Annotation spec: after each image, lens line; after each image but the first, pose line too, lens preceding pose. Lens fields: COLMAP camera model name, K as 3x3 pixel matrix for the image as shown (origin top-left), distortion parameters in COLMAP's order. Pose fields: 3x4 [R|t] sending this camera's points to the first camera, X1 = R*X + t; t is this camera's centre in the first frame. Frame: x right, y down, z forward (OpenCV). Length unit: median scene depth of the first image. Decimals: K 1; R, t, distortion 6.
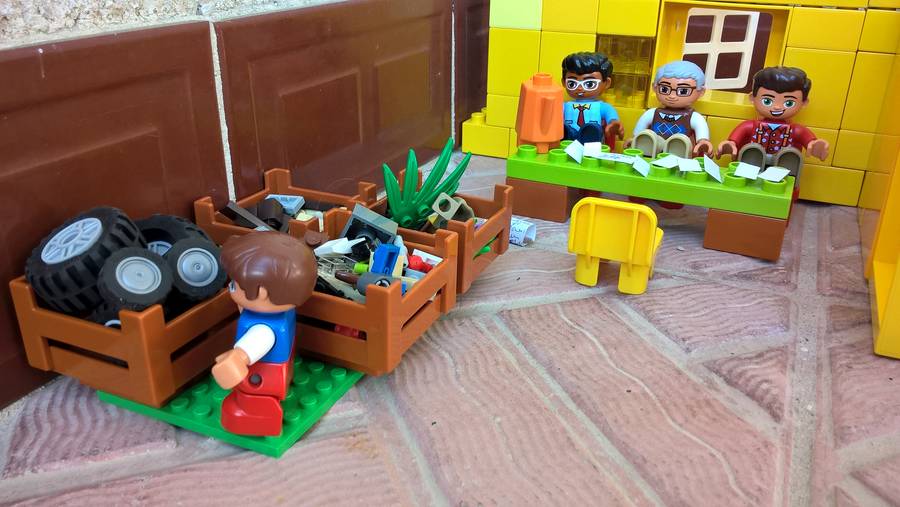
lens RADIAL K [[747.9, 0, 448.6], [0, 747.9, 248.6], [0, 0, 1]] dist [0.077423, -0.166949]
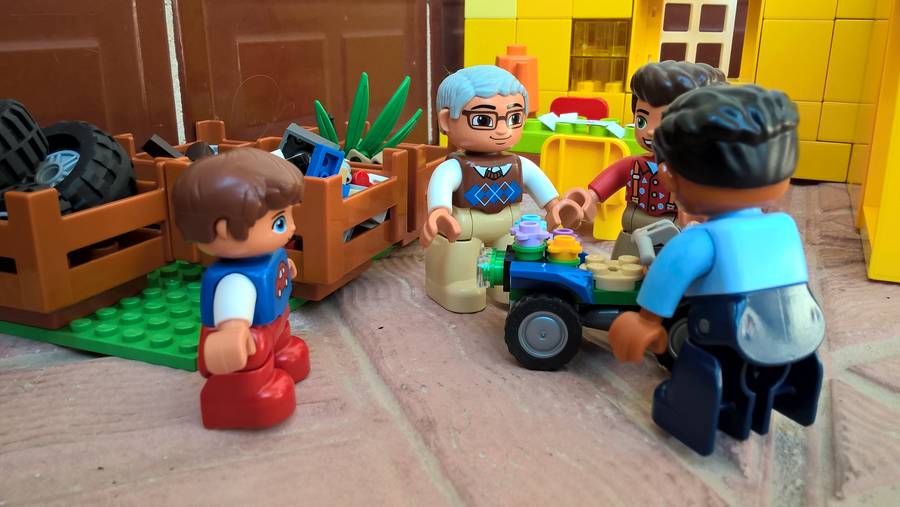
lens RADIAL K [[747.0, 0, 450.0], [0, 747.0, 253.5], [0, 0, 1]] dist [0.097149, -0.218129]
pose [[0.999979, -0.005781, 0.003089, 0.054446], [0.006071, 0.994535, -0.104224, 0.212347], [-0.002470, 0.104240, 0.994549, 0.087703]]
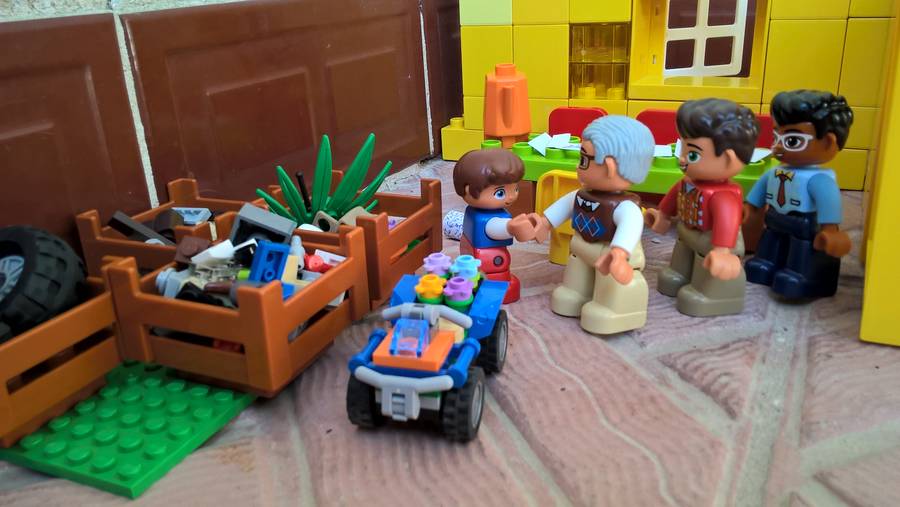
lens RADIAL K [[747.9, 0, 448.6], [0, 747.9, 248.6], [0, 0, 1]] dist [0.077423, -0.166949]
pose [[0.996864, -0.043131, -0.066340, 0.166435], [0.039991, 0.998049, -0.047954, 0.060465], [0.068279, 0.045151, 0.996644, 0.110267]]
